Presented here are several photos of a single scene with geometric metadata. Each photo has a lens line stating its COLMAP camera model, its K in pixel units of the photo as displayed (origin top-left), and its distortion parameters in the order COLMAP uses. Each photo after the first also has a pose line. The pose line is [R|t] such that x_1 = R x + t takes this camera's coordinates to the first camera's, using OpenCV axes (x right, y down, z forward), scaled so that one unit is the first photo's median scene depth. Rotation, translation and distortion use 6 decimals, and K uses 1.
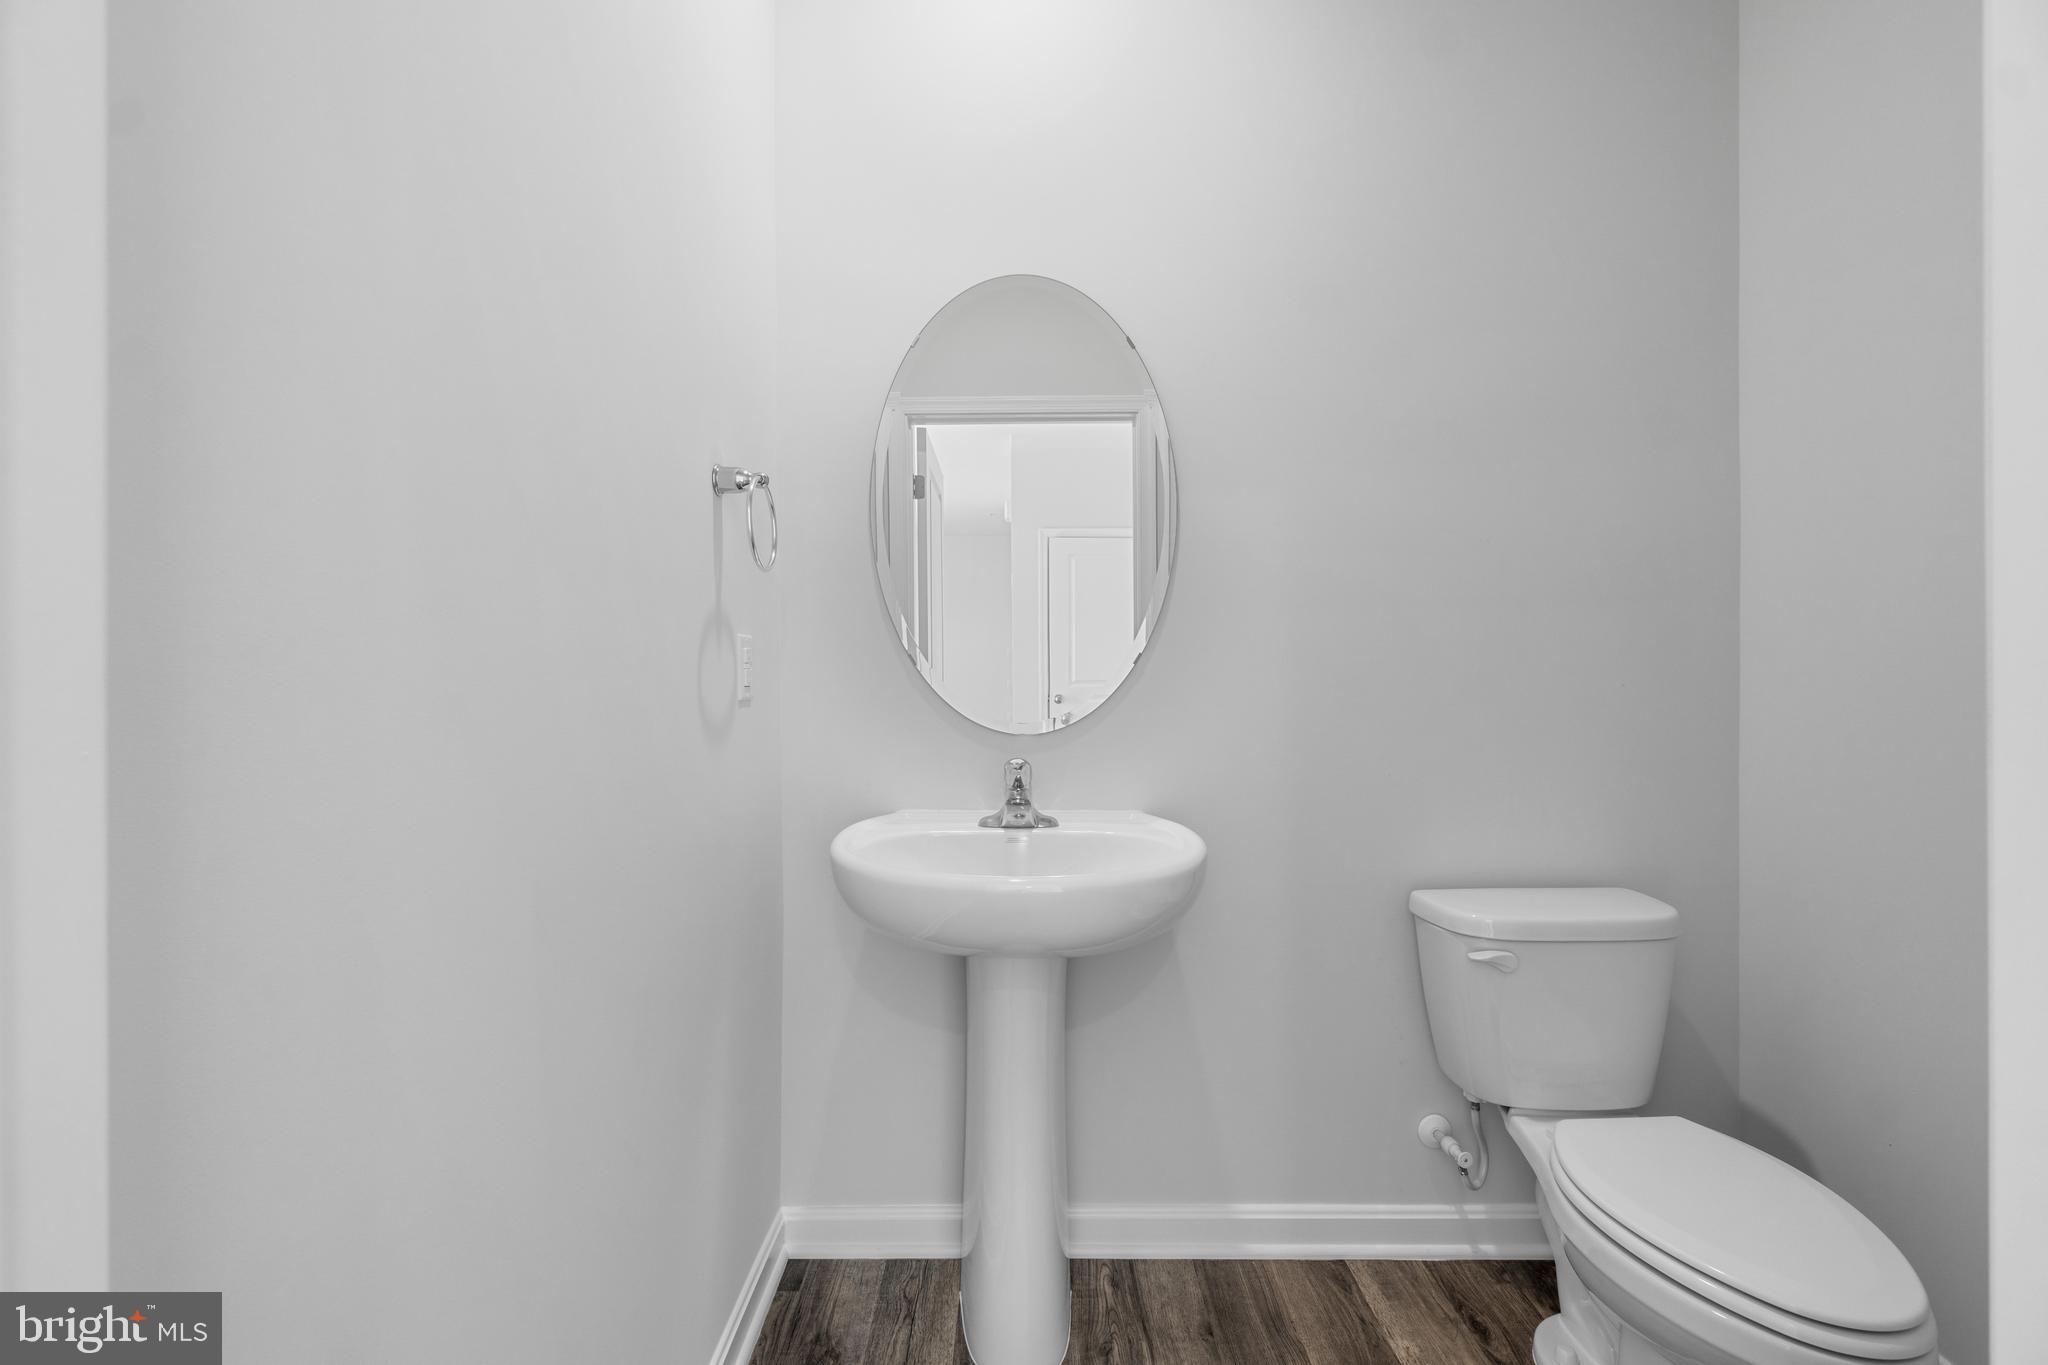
lens RADIAL K [[884.7, 0, 1021.0], [0, 884.7, 672.0], [0, 0, 1]] dist [-0.007192, 0.001430]
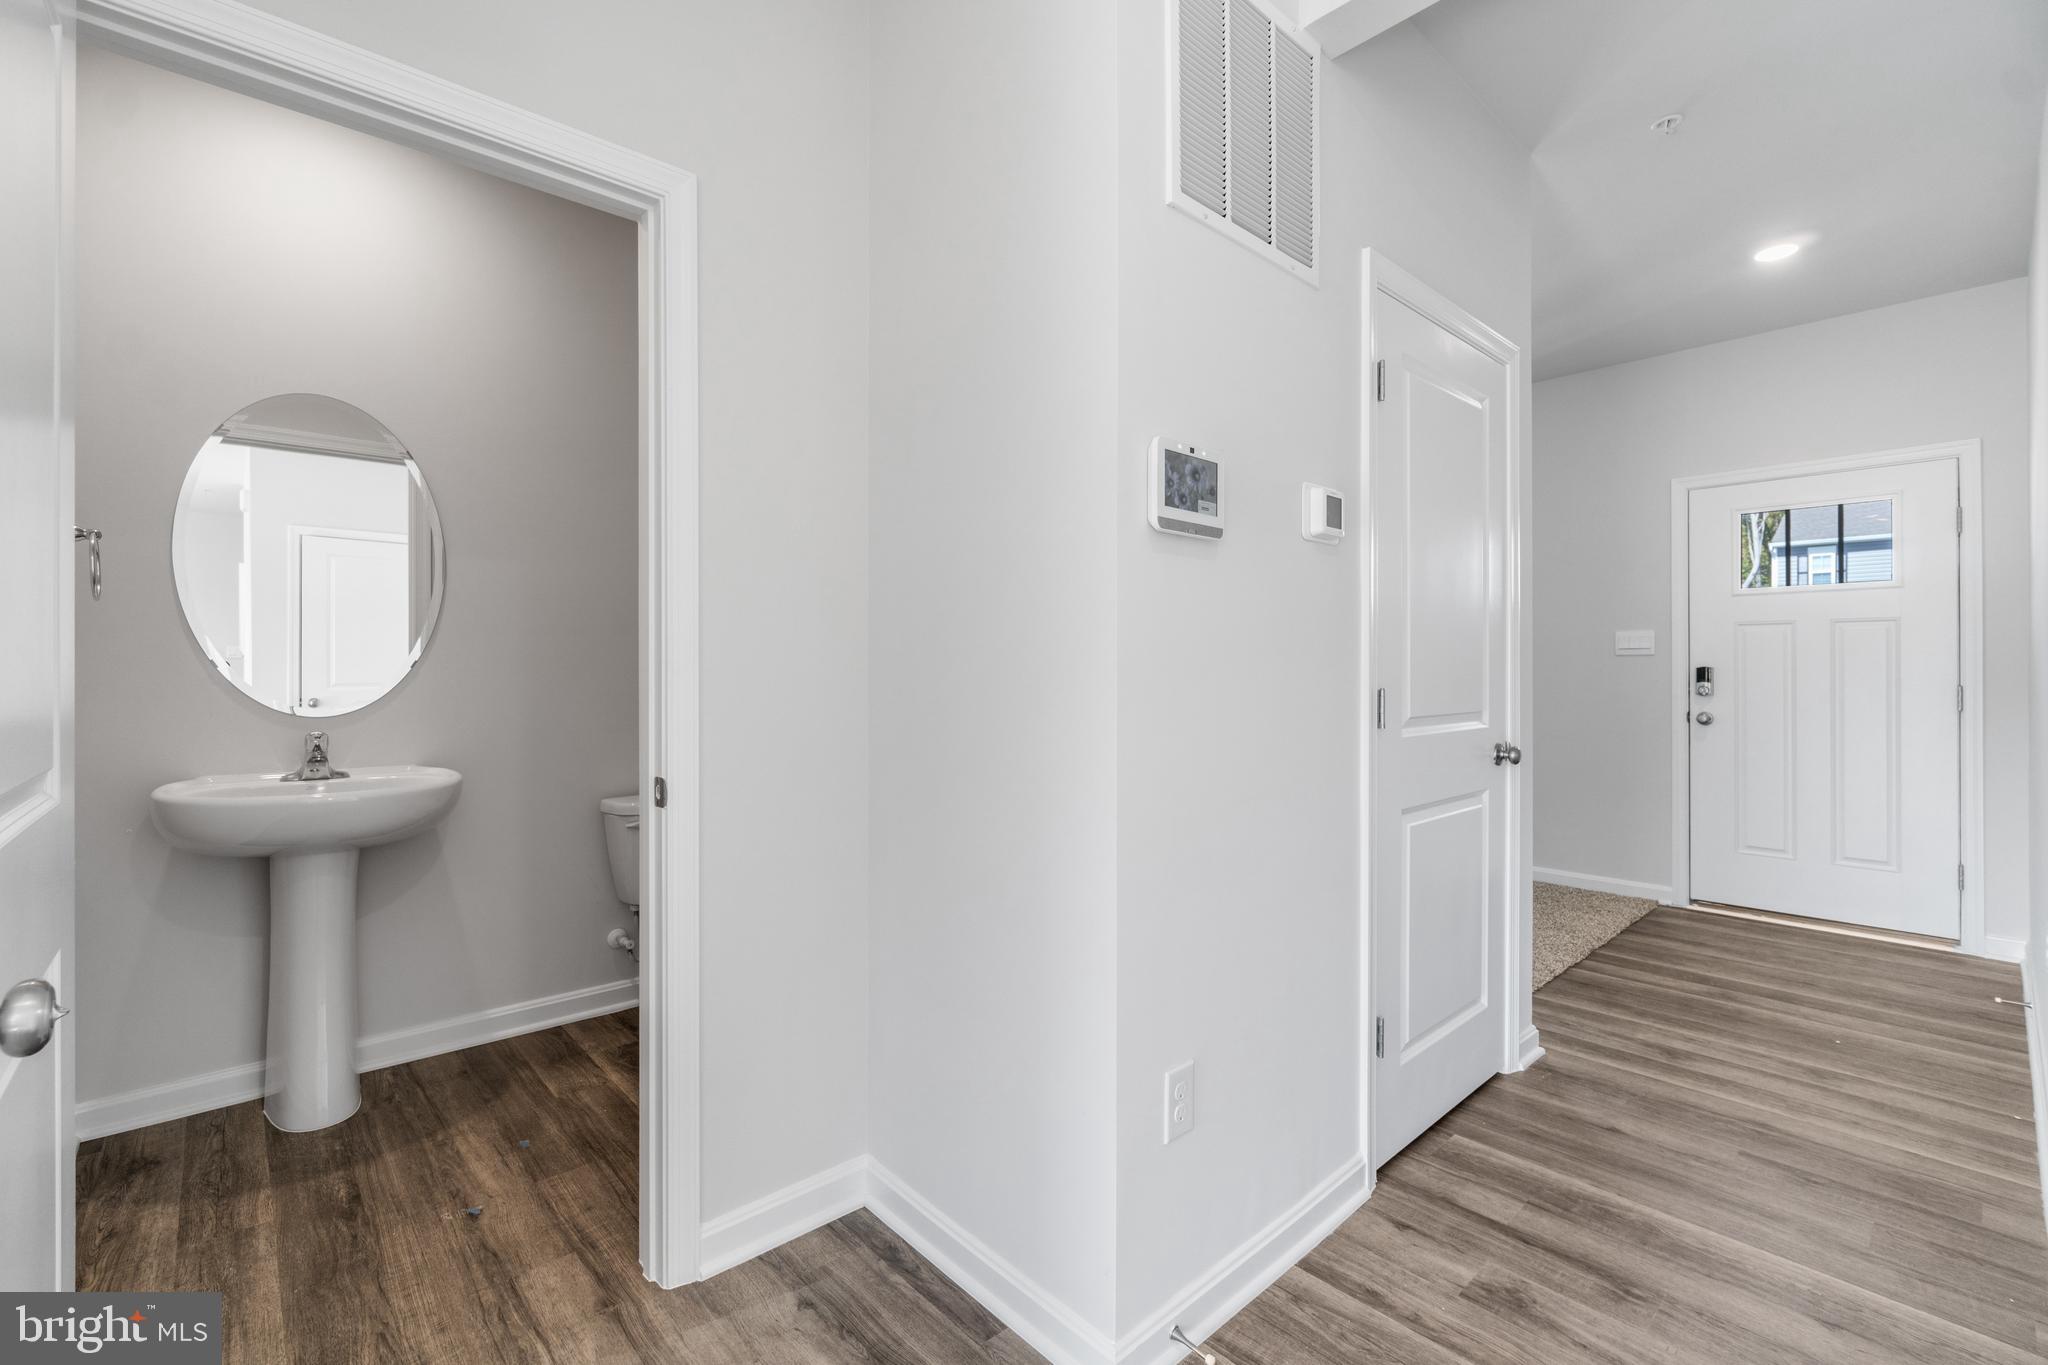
lens RADIAL K [[884.7, 0, 1010.4], [0, 884.7, 672.9], [0, 0, 1]] dist [-0.007192, 0.001430]
pose [[0.747129, 0.002854, 0.664672, -0.112796], [0.001745, 0.999979, -0.006255, 0.011400], [-0.664676, 0.005833, 0.747109, -0.840366]]
